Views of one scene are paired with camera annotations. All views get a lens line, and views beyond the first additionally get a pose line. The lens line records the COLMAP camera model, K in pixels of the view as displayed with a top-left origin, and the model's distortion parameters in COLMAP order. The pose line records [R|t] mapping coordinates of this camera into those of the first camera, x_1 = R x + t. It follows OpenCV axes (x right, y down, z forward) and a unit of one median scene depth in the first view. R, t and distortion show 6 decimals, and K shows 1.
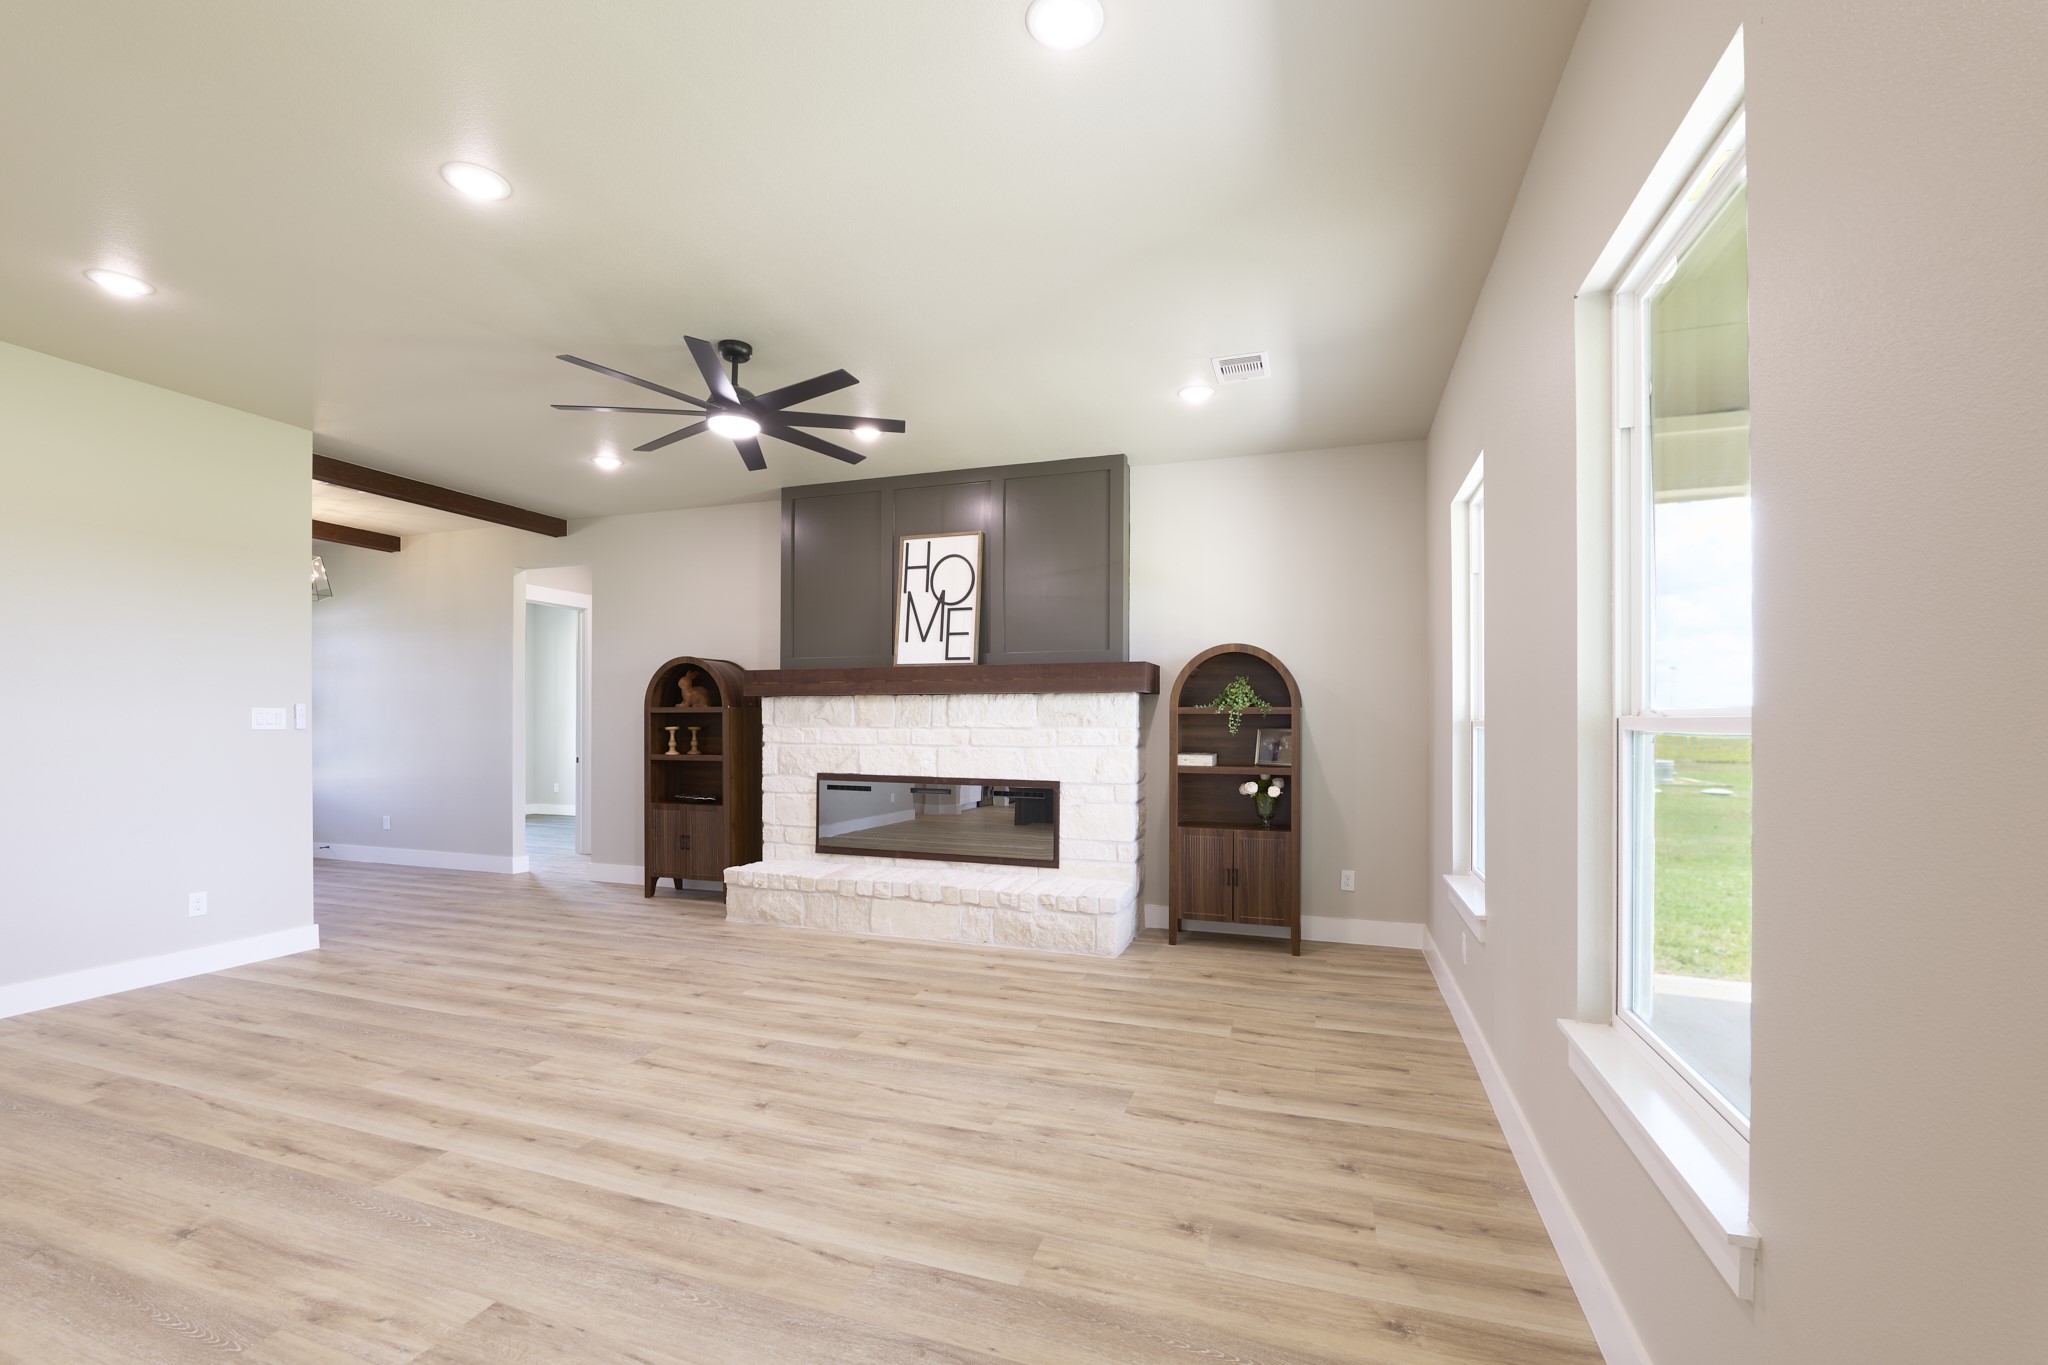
lens RADIAL K [[855.0, 0, 1030.7], [0, 855.0, 720.9], [0, 0, 1]] dist [-0.013658, 0.000046]
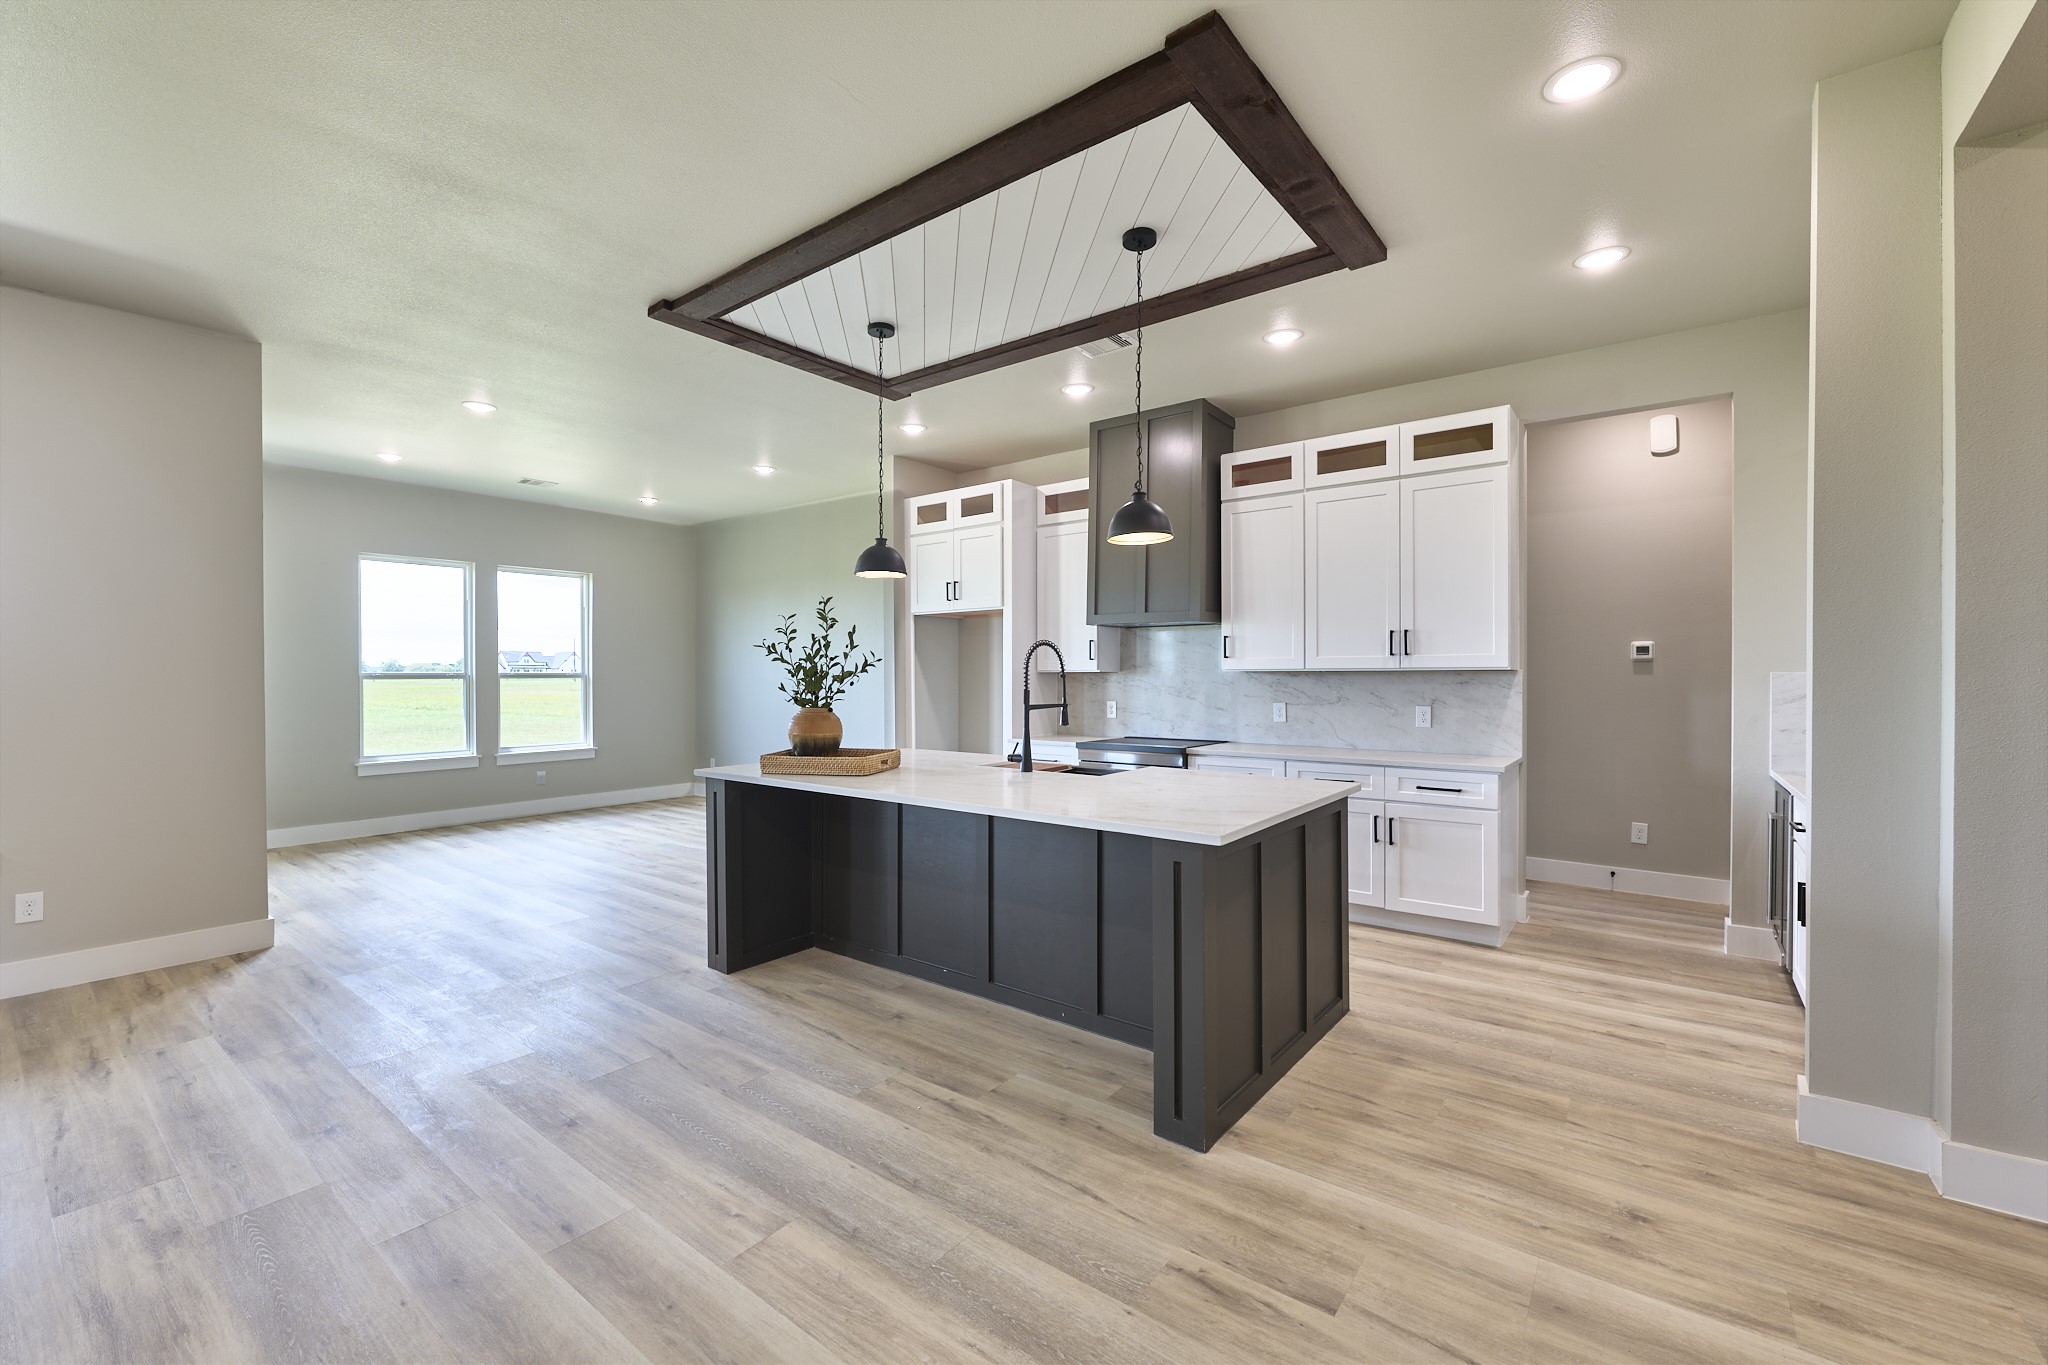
lens RADIAL K [[834.1, 0, 1024.0], [0, 834.1, 682.5], [0, 0, 1]] dist [0.010409, 0.000298]
pose [[-0.947687, -0.003541, 0.319182, -0.762908], [0.001828, 0.999862, 0.016522, -0.007091], [-0.319196, 0.016242, -0.947549, 0.569402]]
